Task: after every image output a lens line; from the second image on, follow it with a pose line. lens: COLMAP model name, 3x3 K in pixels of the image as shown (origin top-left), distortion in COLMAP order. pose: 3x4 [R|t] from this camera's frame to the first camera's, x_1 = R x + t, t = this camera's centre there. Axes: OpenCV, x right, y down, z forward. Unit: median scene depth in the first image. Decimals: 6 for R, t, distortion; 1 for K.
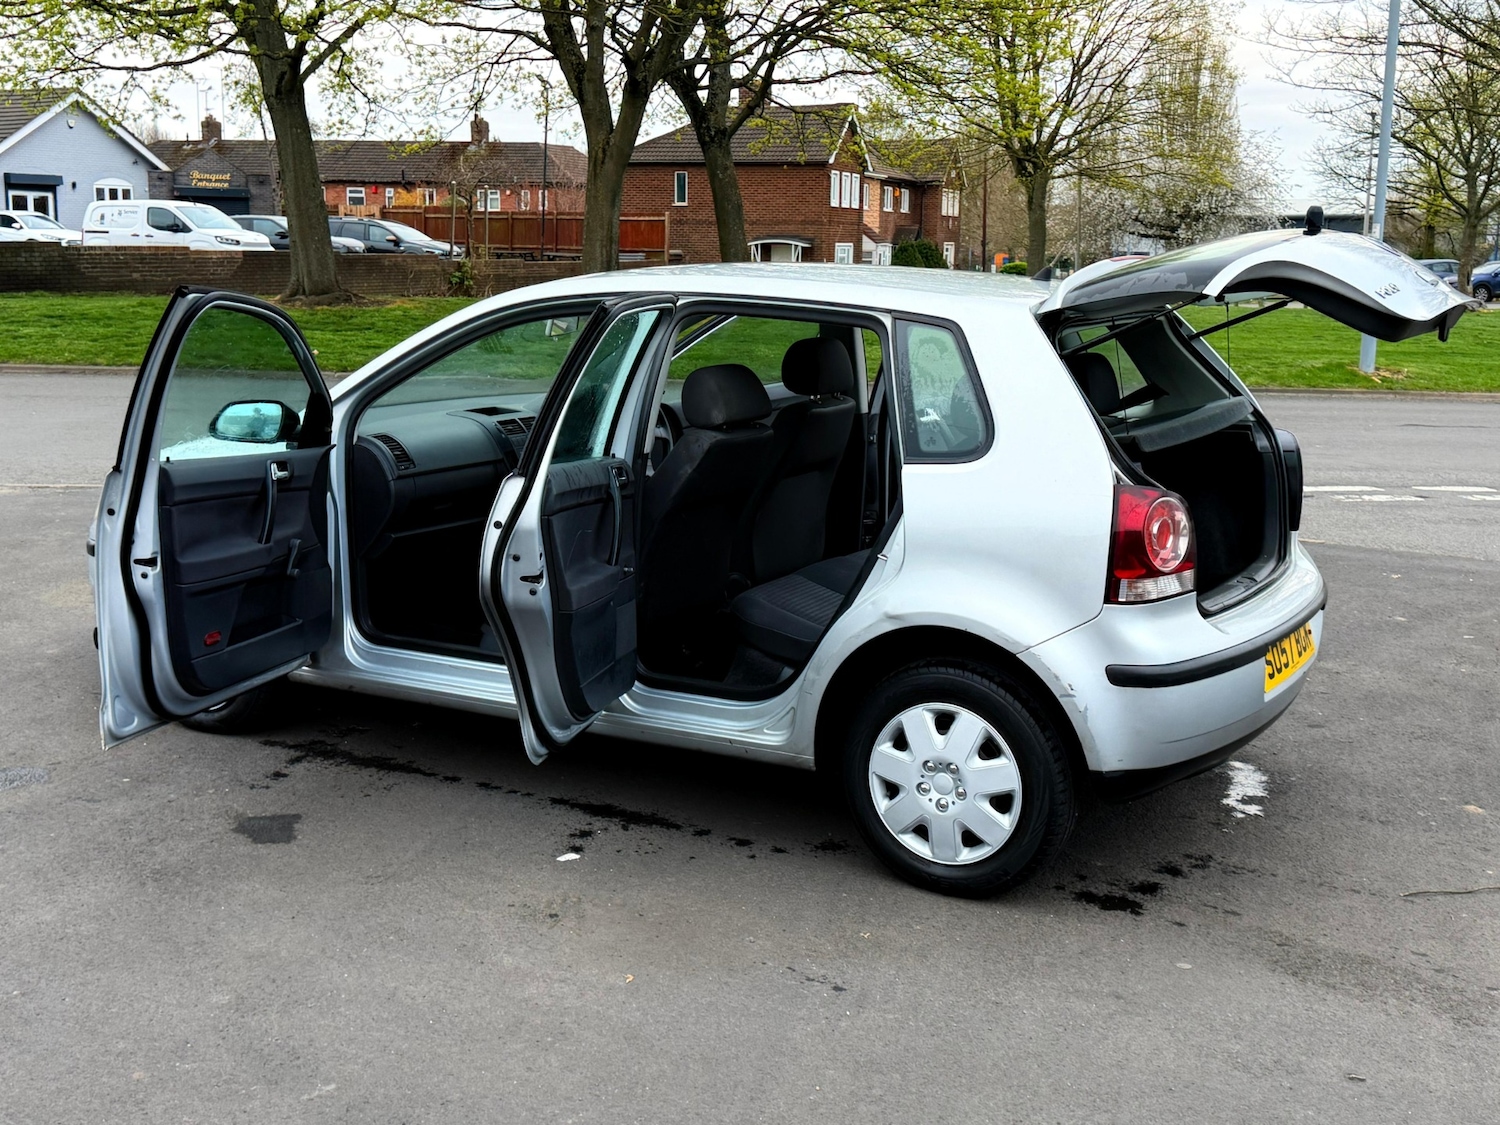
lens RADIAL K [[1707.0, 0, 738.8], [0, 1707.0, 539.7], [0, 0, 1]] dist [0.081393, 0.000000]
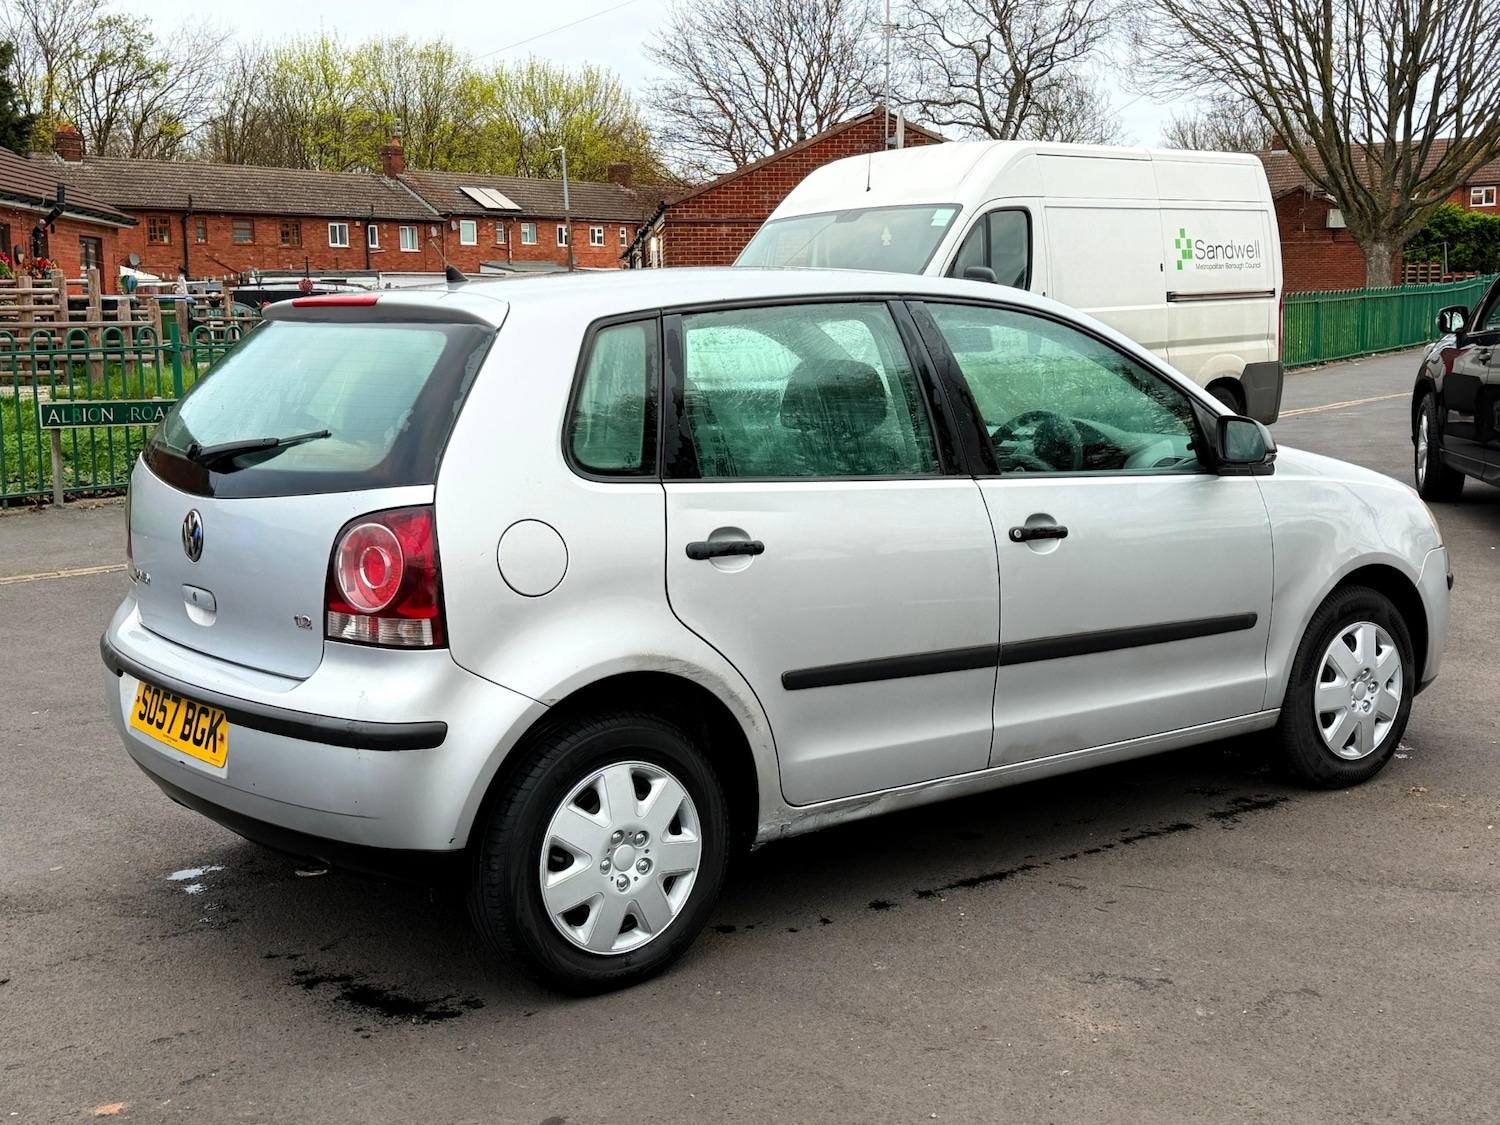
lens RADIAL K [[1834.2, 0, 760.4], [0, 1834.2, 539.3], [0, 0, 1]] dist [0.087790, 0.000000]
pose [[-0.364091, 0.107016, -0.925195, 0.976040], [-0.153600, 0.972875, 0.172977, -0.205291], [0.918610, 0.205090, -0.337777, 1.455500]]
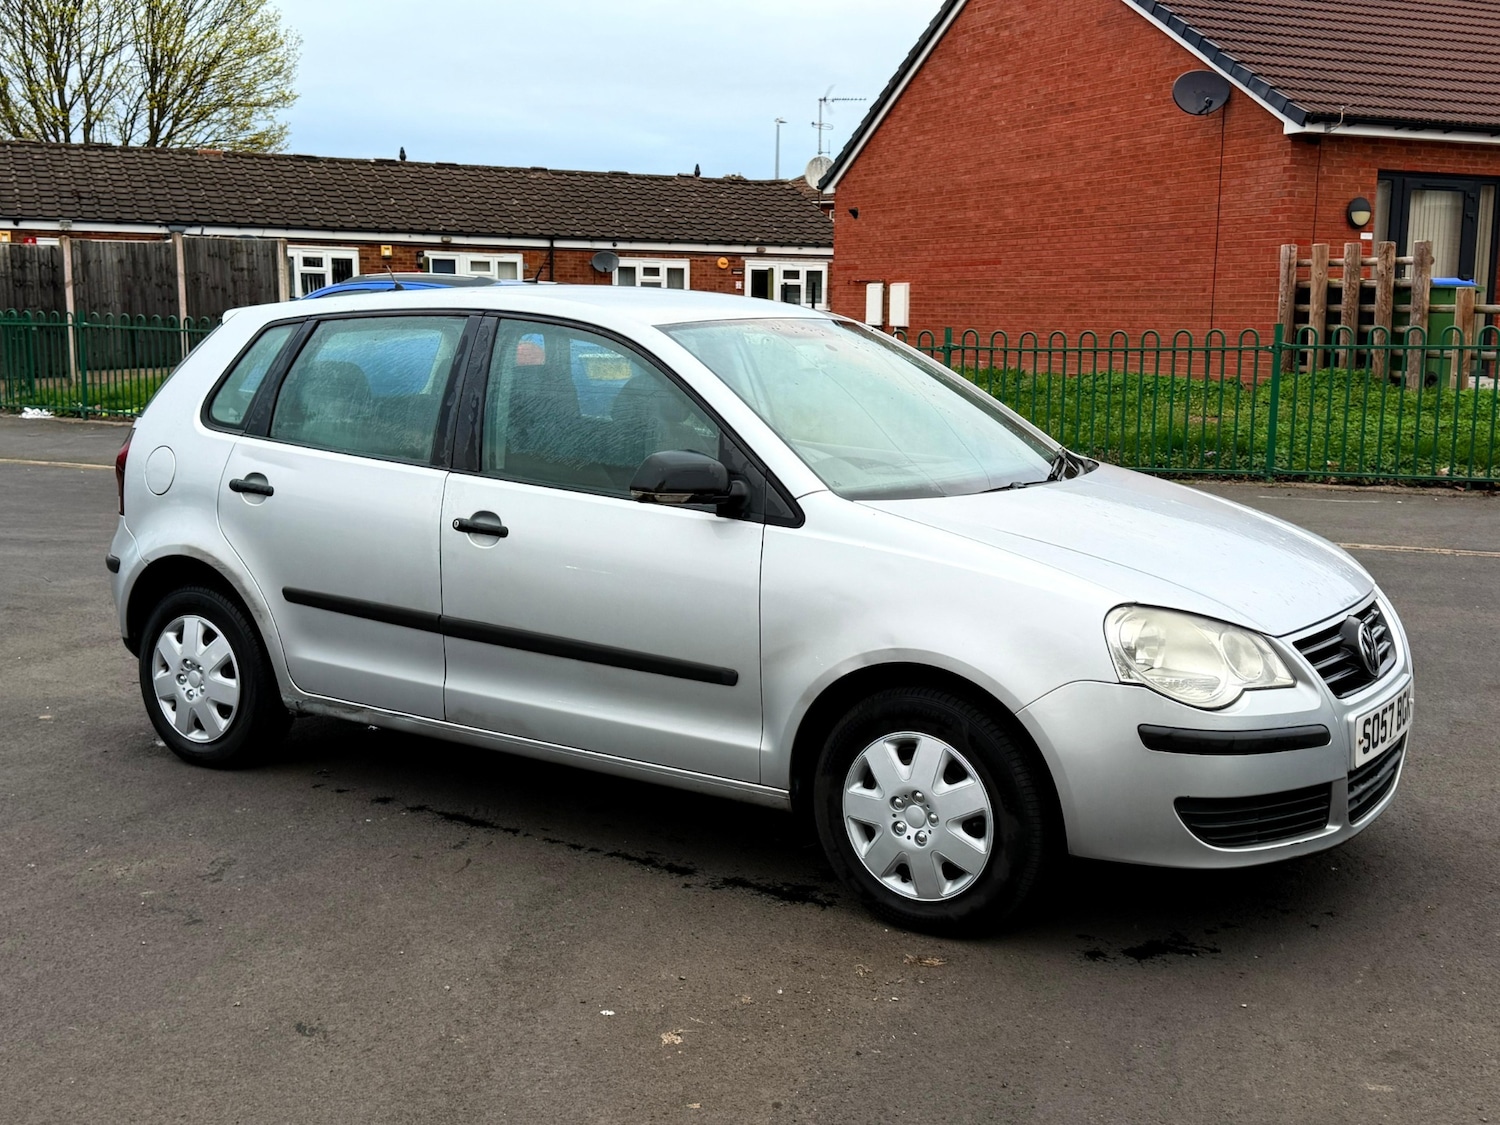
lens RADIAL K [[1707.0, 0, 762.3], [0, 1707.0, 567.2], [0, 0, 1]] dist [0.081393, 0.000000]
pose [[-0.998715, -0.027267, 0.042713, -0.139452], [-0.012005, 0.946208, 0.323336, -0.361693], [-0.049231, 0.322408, -0.945320, 2.181599]]
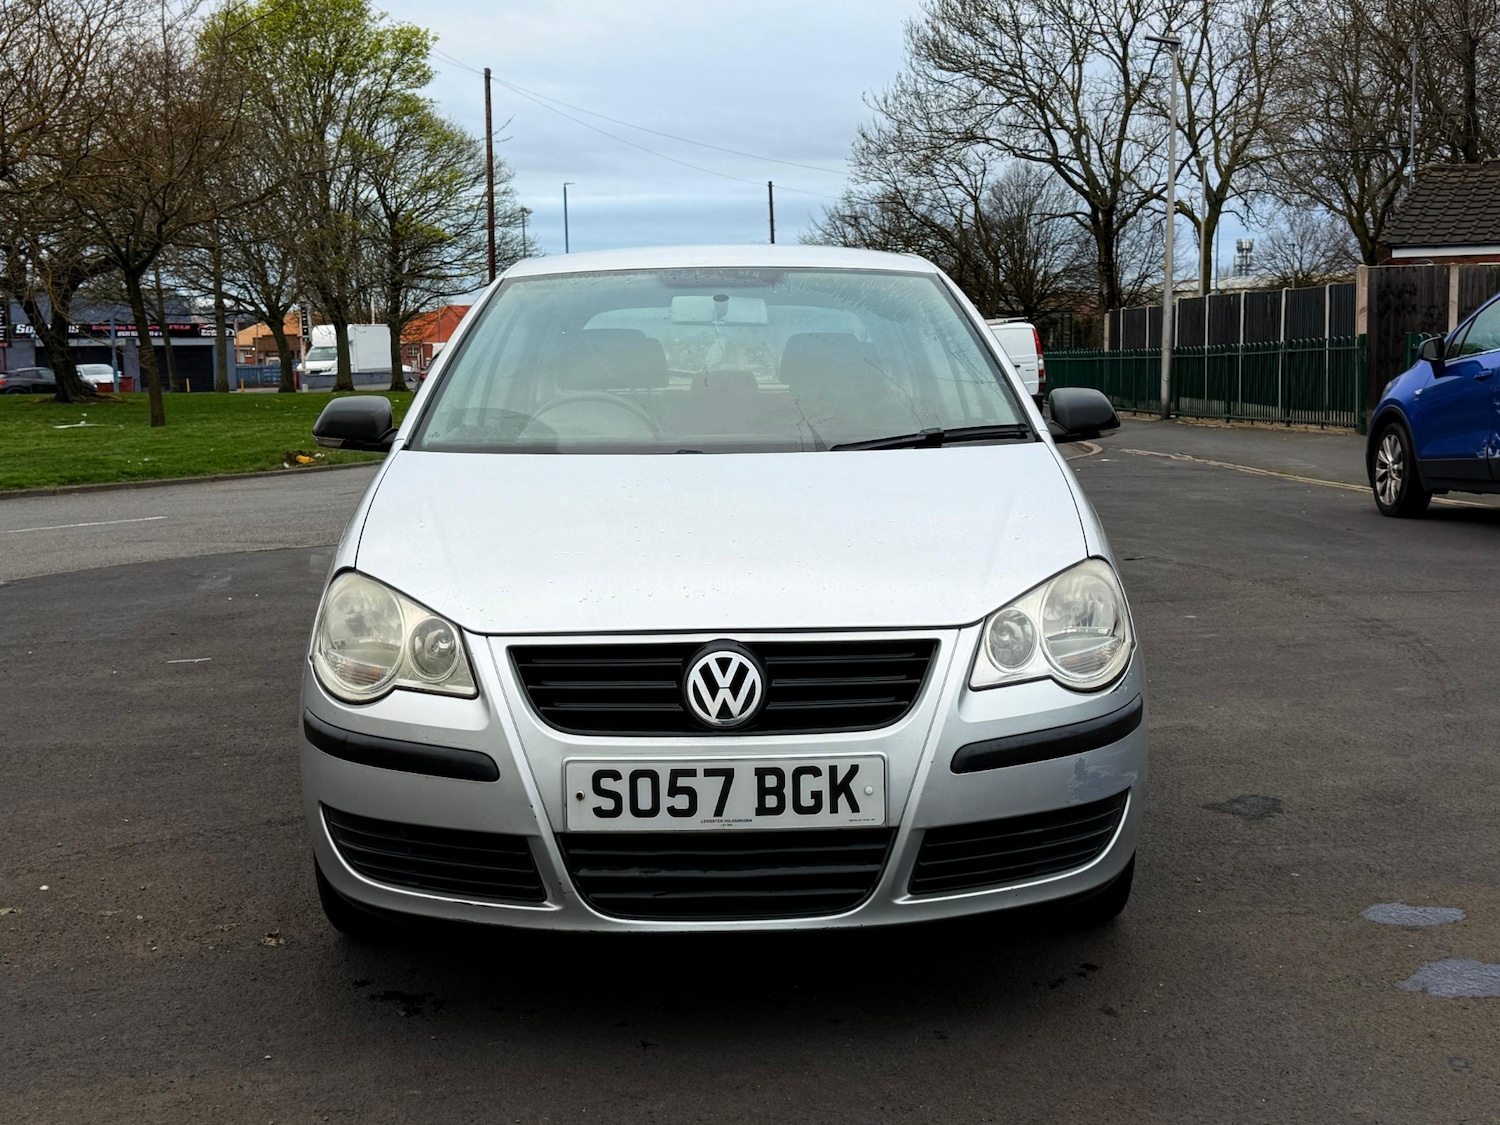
lens RADIAL K [[1834.2, 0, 756.1], [0, 1834.2, 562.4], [0, 0, 1]] dist [0.087790, 0.000000]
pose [[-0.520426, -0.103821, 0.847572, -0.965802], [0.155170, 0.964557, 0.213429, -0.223300], [-0.839690, 0.242592, -0.485871, 1.648571]]
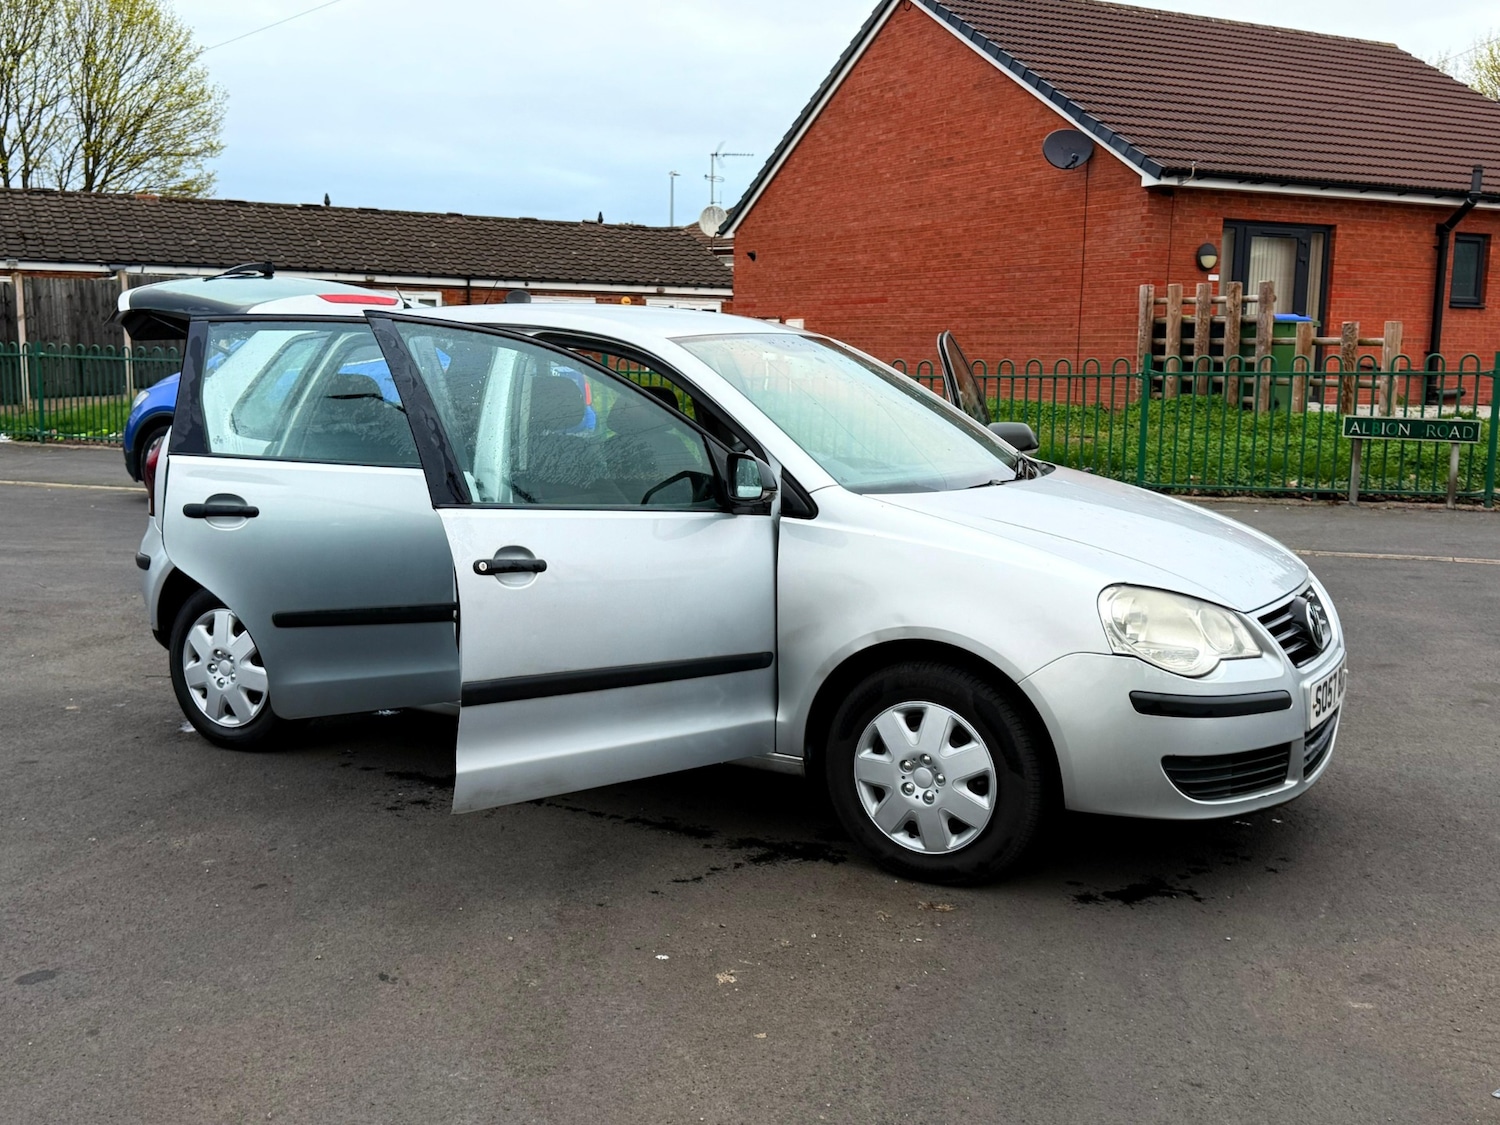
lens RADIAL K [[1553.0, 0, 745.0], [0, 1553.0, 575.1], [0, 0, 1]] dist [0.068898, 0.000000]
pose [[-0.999634, -0.019680, -0.018571, -0.067495], [-0.024571, 0.947655, 0.318351, -0.347370], [0.011334, 0.318690, -0.947791, 2.189922]]
